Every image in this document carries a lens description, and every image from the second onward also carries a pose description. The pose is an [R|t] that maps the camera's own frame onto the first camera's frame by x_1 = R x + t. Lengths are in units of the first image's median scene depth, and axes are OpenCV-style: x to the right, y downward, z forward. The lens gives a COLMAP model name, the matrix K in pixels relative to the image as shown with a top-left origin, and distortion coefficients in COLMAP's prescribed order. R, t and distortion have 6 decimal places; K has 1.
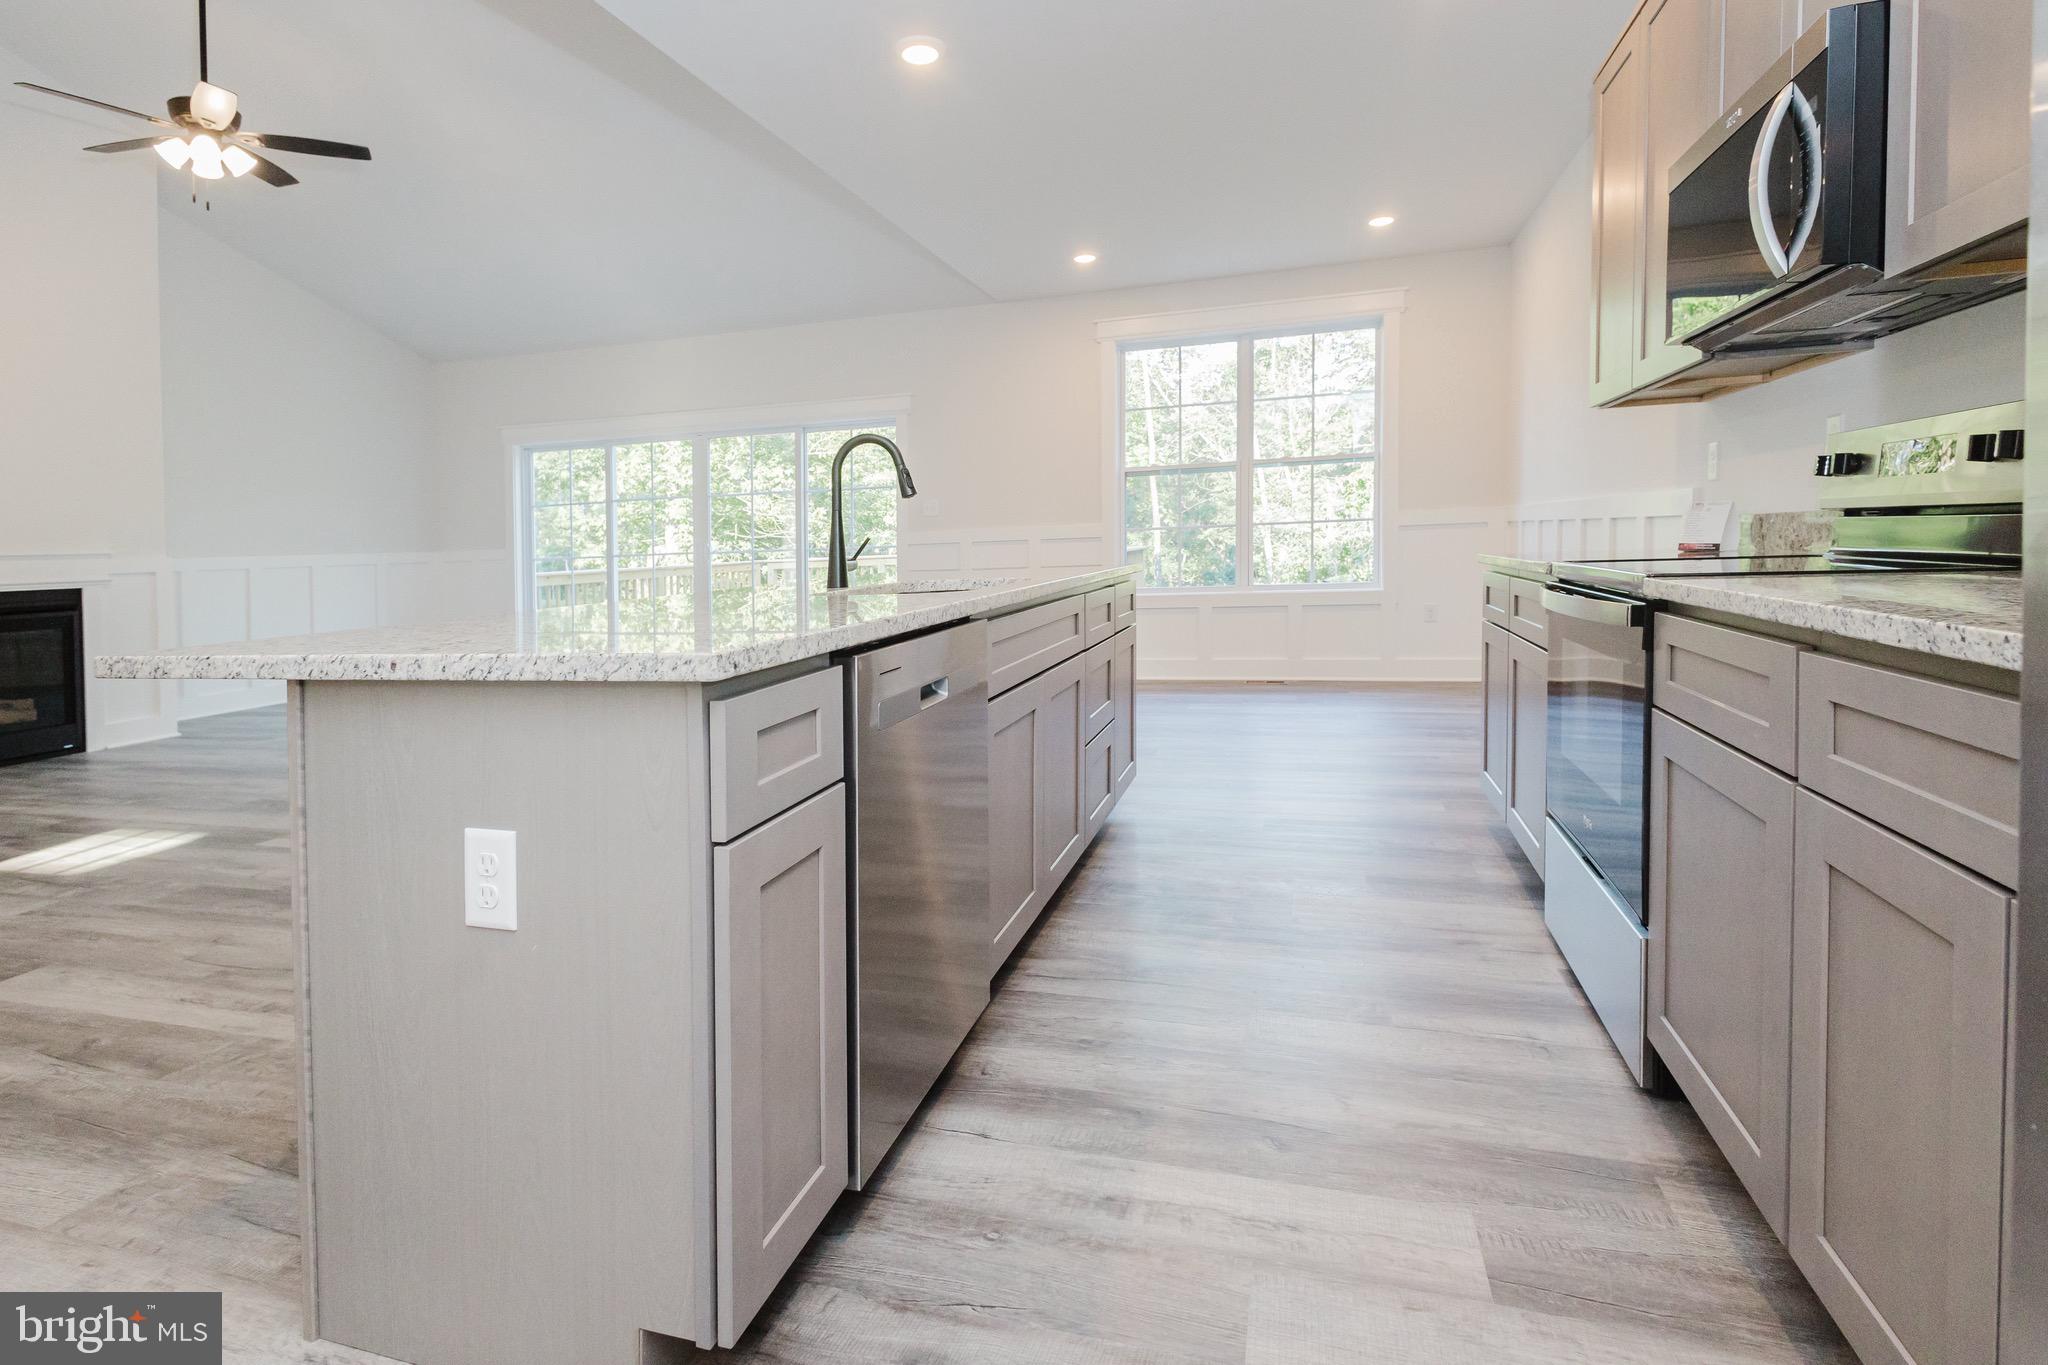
lens RADIAL K [[962.0, 0, 1024.0], [0, 962.0, 682.5], [0, 0, 1]] dist [0.000743, -0.000084]
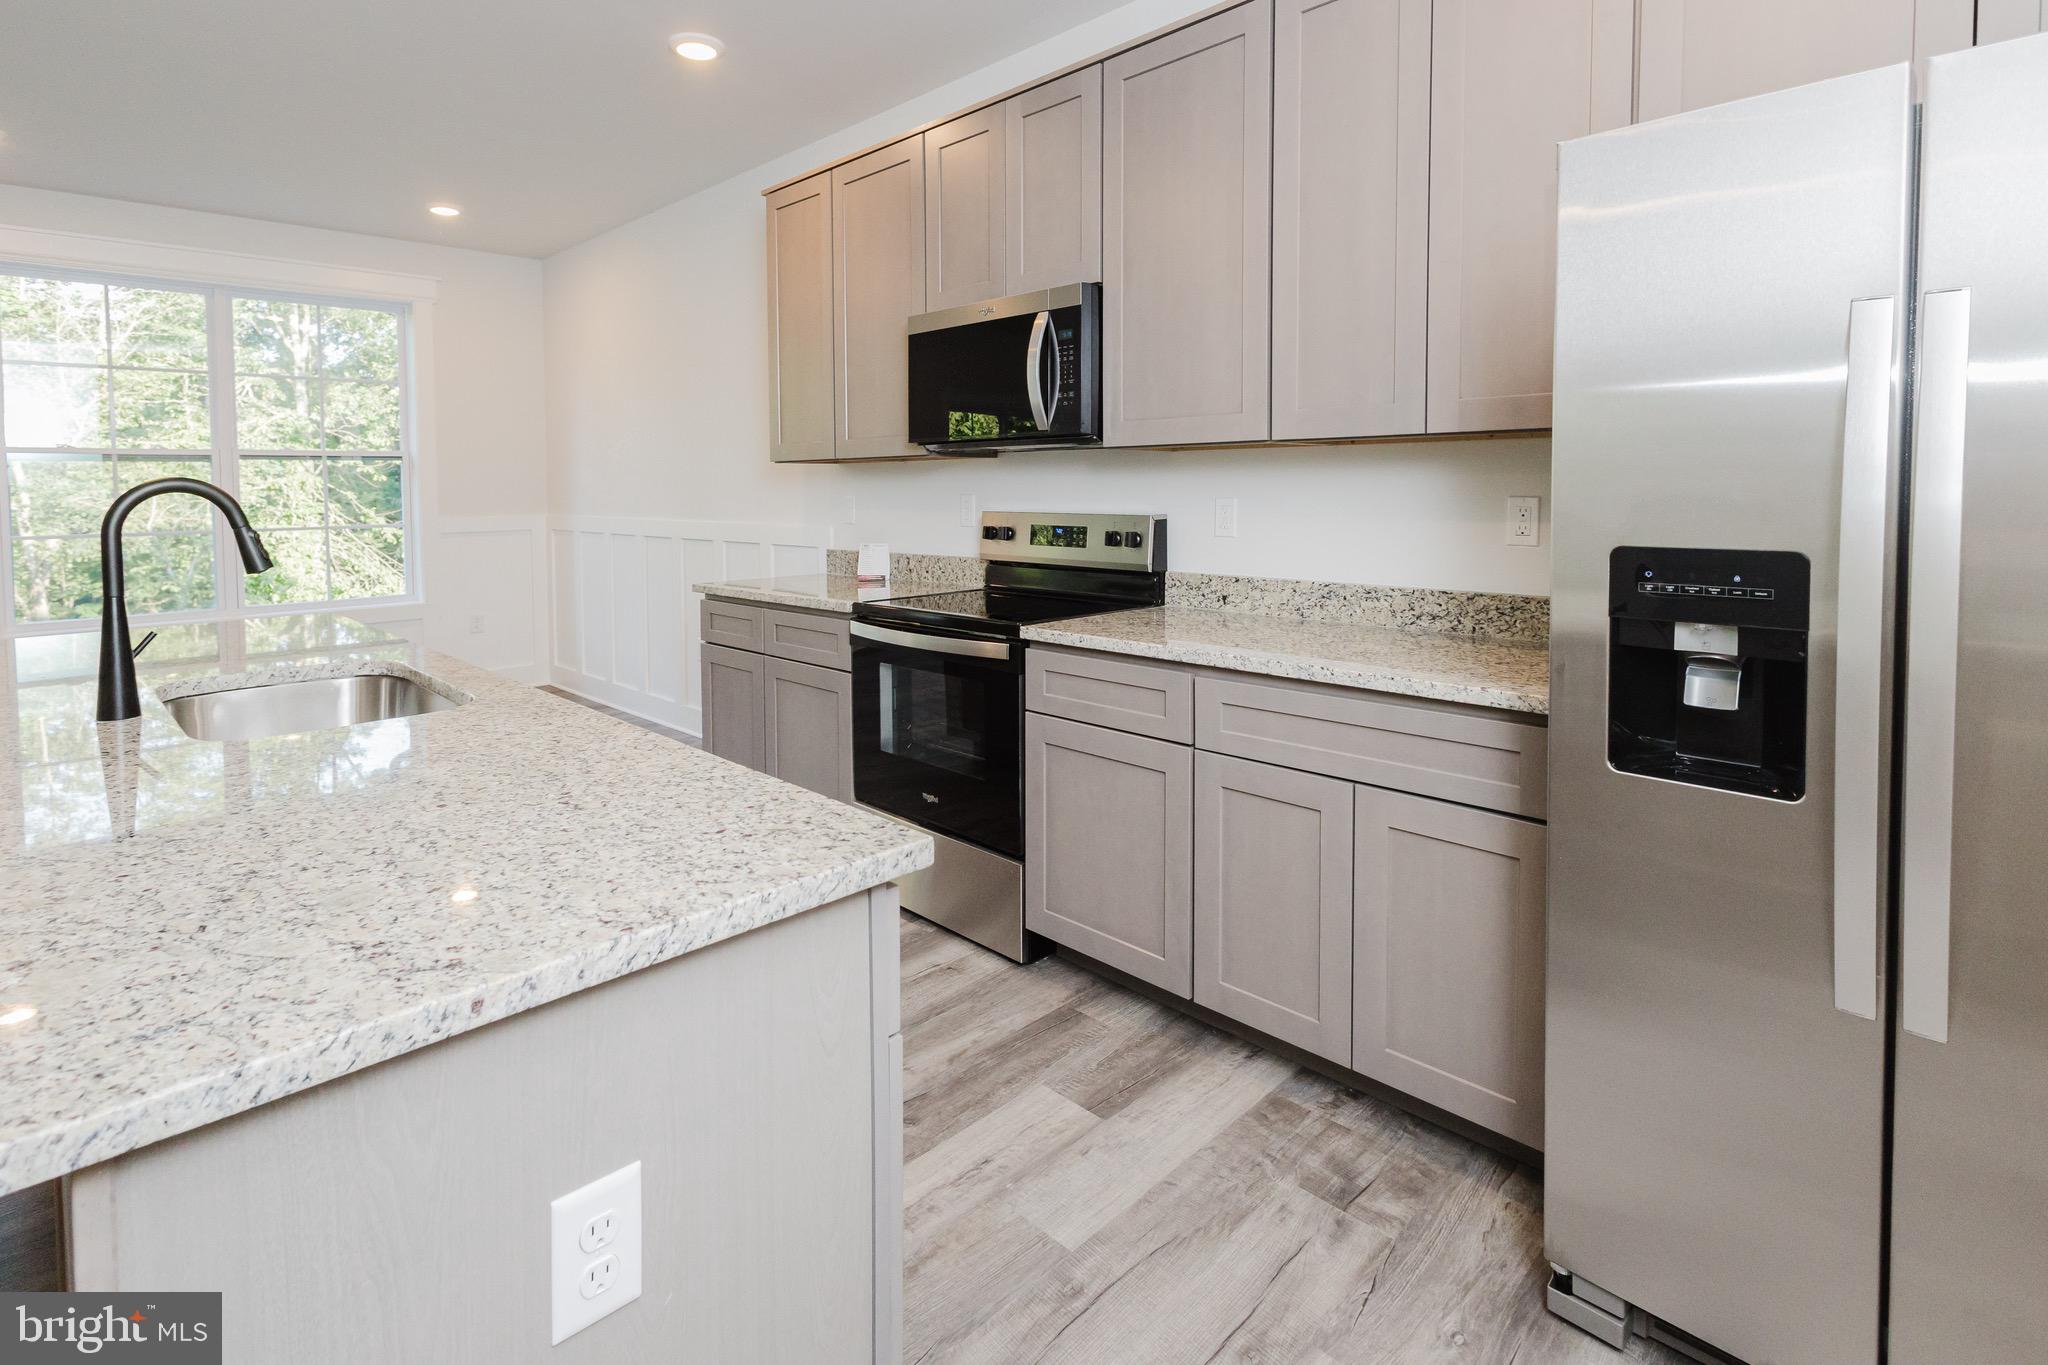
lens RADIAL K [[984.3, 0, 1023.9], [0, 984.3, 666.2], [0, 0, 1]] dist [-0.000967, -0.000135]
pose [[0.477026, -0.122606, 0.870295, -0.743194], [0.116310, 0.990319, 0.075763, -0.176604], [-0.871159, 0.065083, 0.486668, 0.272765]]
